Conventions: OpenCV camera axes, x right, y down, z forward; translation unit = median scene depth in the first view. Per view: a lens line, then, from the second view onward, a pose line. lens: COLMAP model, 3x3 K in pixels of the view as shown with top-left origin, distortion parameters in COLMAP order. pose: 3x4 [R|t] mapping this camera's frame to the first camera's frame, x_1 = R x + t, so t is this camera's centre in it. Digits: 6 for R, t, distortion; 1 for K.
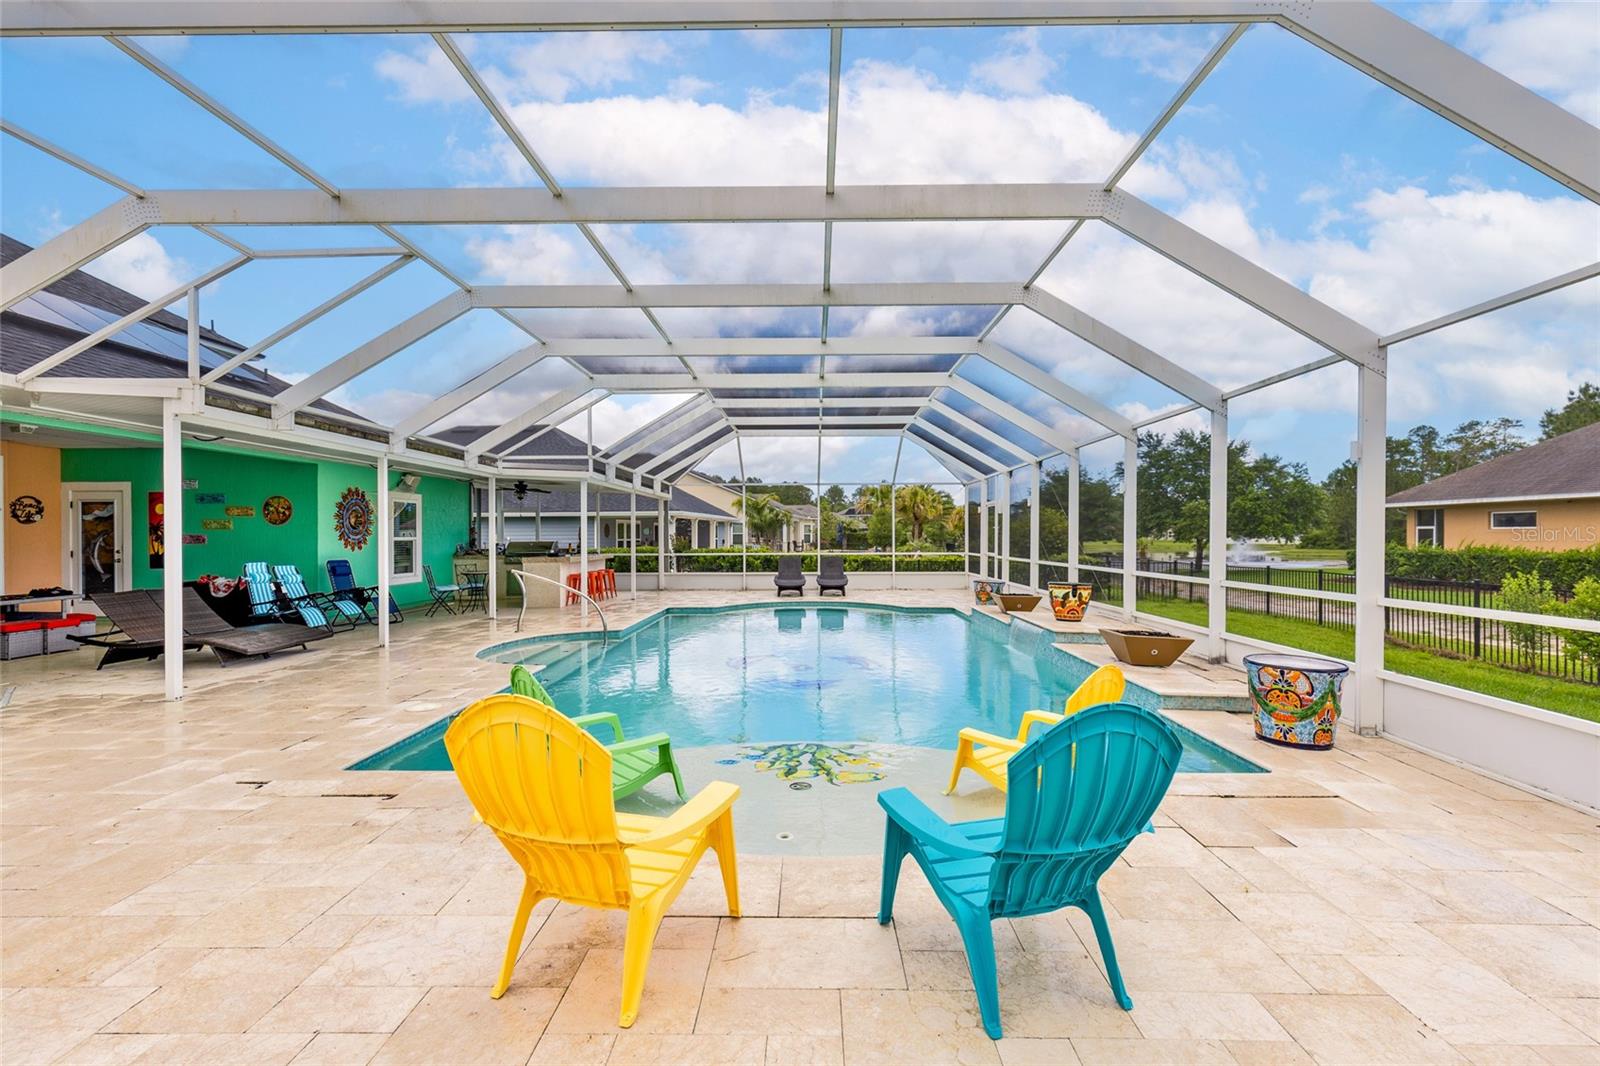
lens RADIAL K [[733.9, 0, 823.0], [0, 733.9, 535.0], [0, 0, 1]] dist [0.005051, -0.000416]
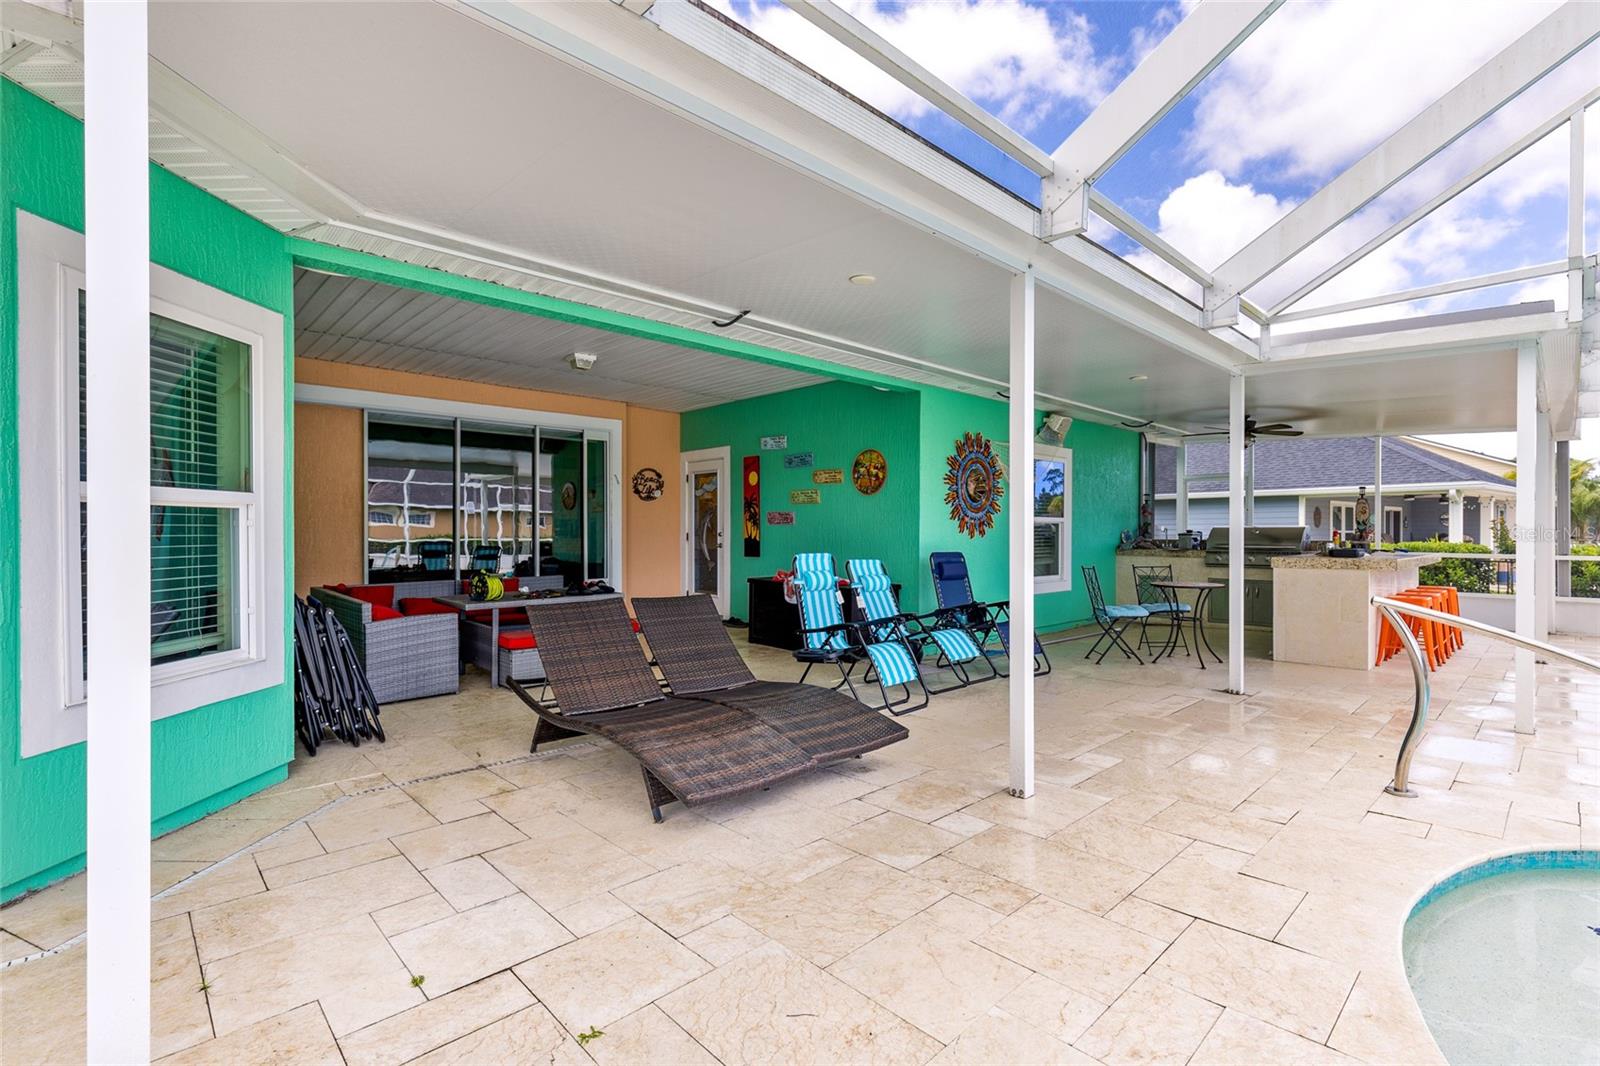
lens RADIAL K [[733.9, 0, 795.9], [0, 733.9, 529.7], [0, 0, 1]] dist [0.005051, -0.000416]
pose [[0.677130, 0.003570, -0.735855, -0.330433], [-0.004364, 0.999990, 0.000835, 0.017195], [0.735851, 0.002646, 0.677139, 0.546806]]
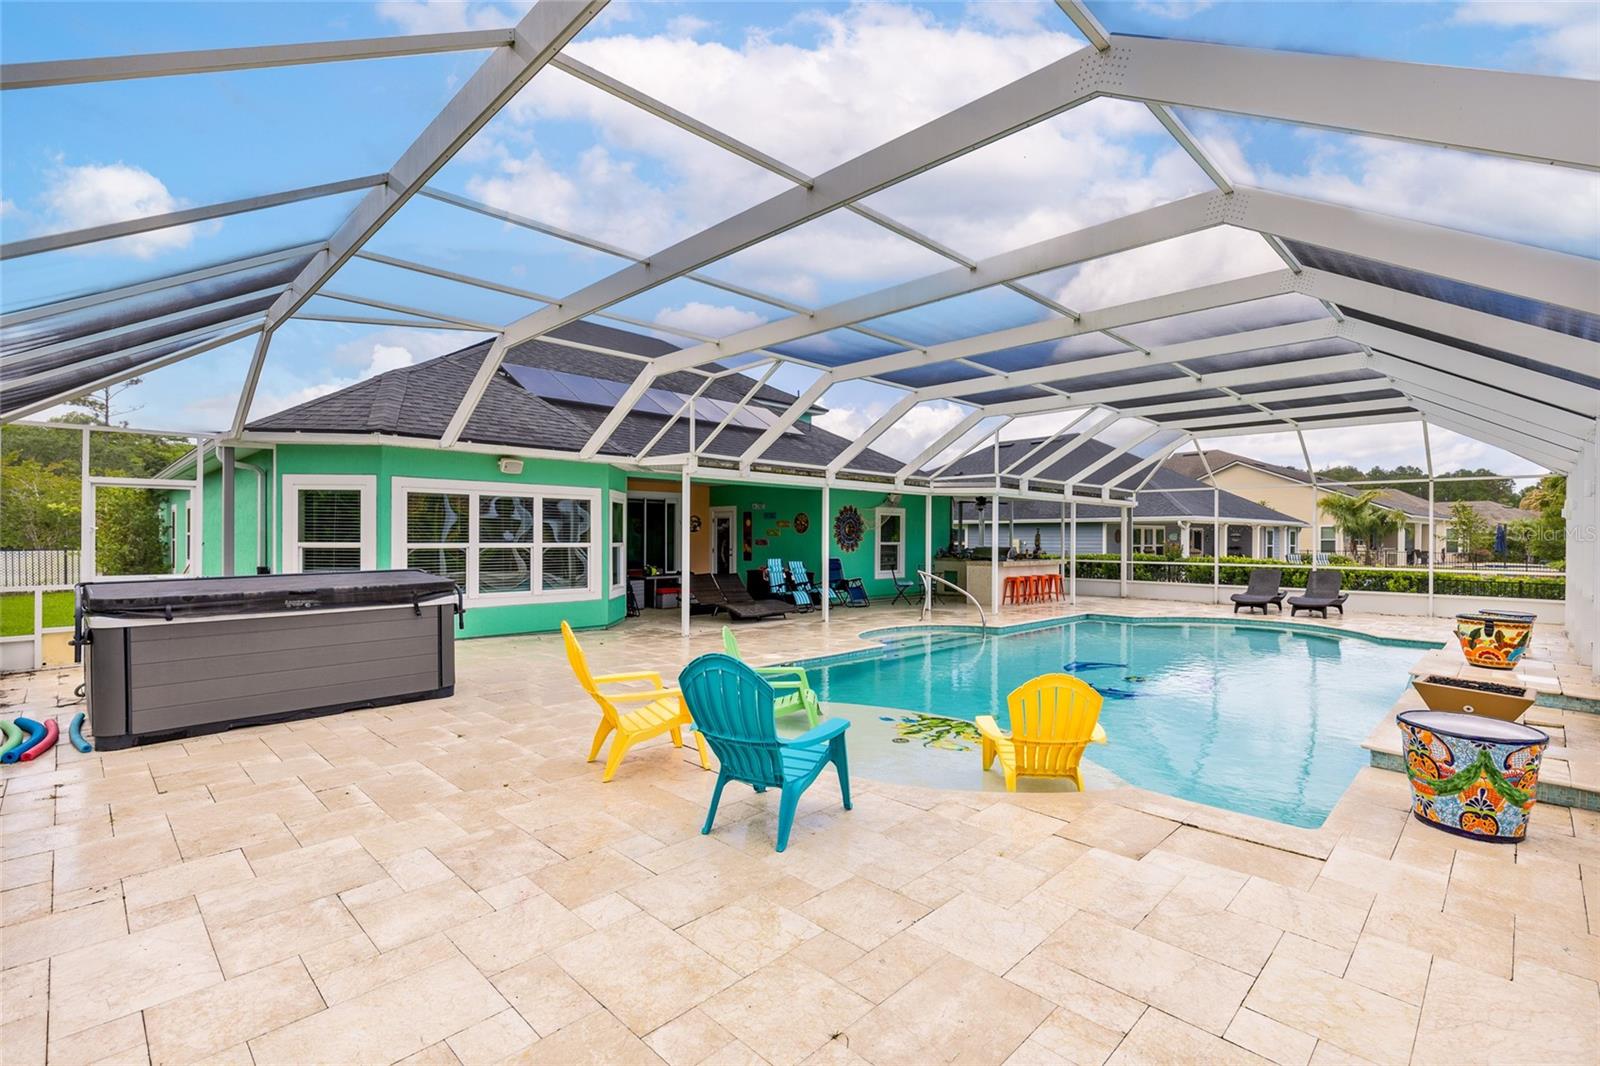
lens RADIAL K [[733.9, 0, 802.6], [0, 733.9, 533.5], [0, 0, 1]] dist [0.005051, -0.000416]
pose [[0.707036, 0.003255, -0.707170, 0.297340], [-0.008043, 0.999962, -0.003439, -0.008994], [0.707132, 0.008119, 0.707035, -0.021533]]
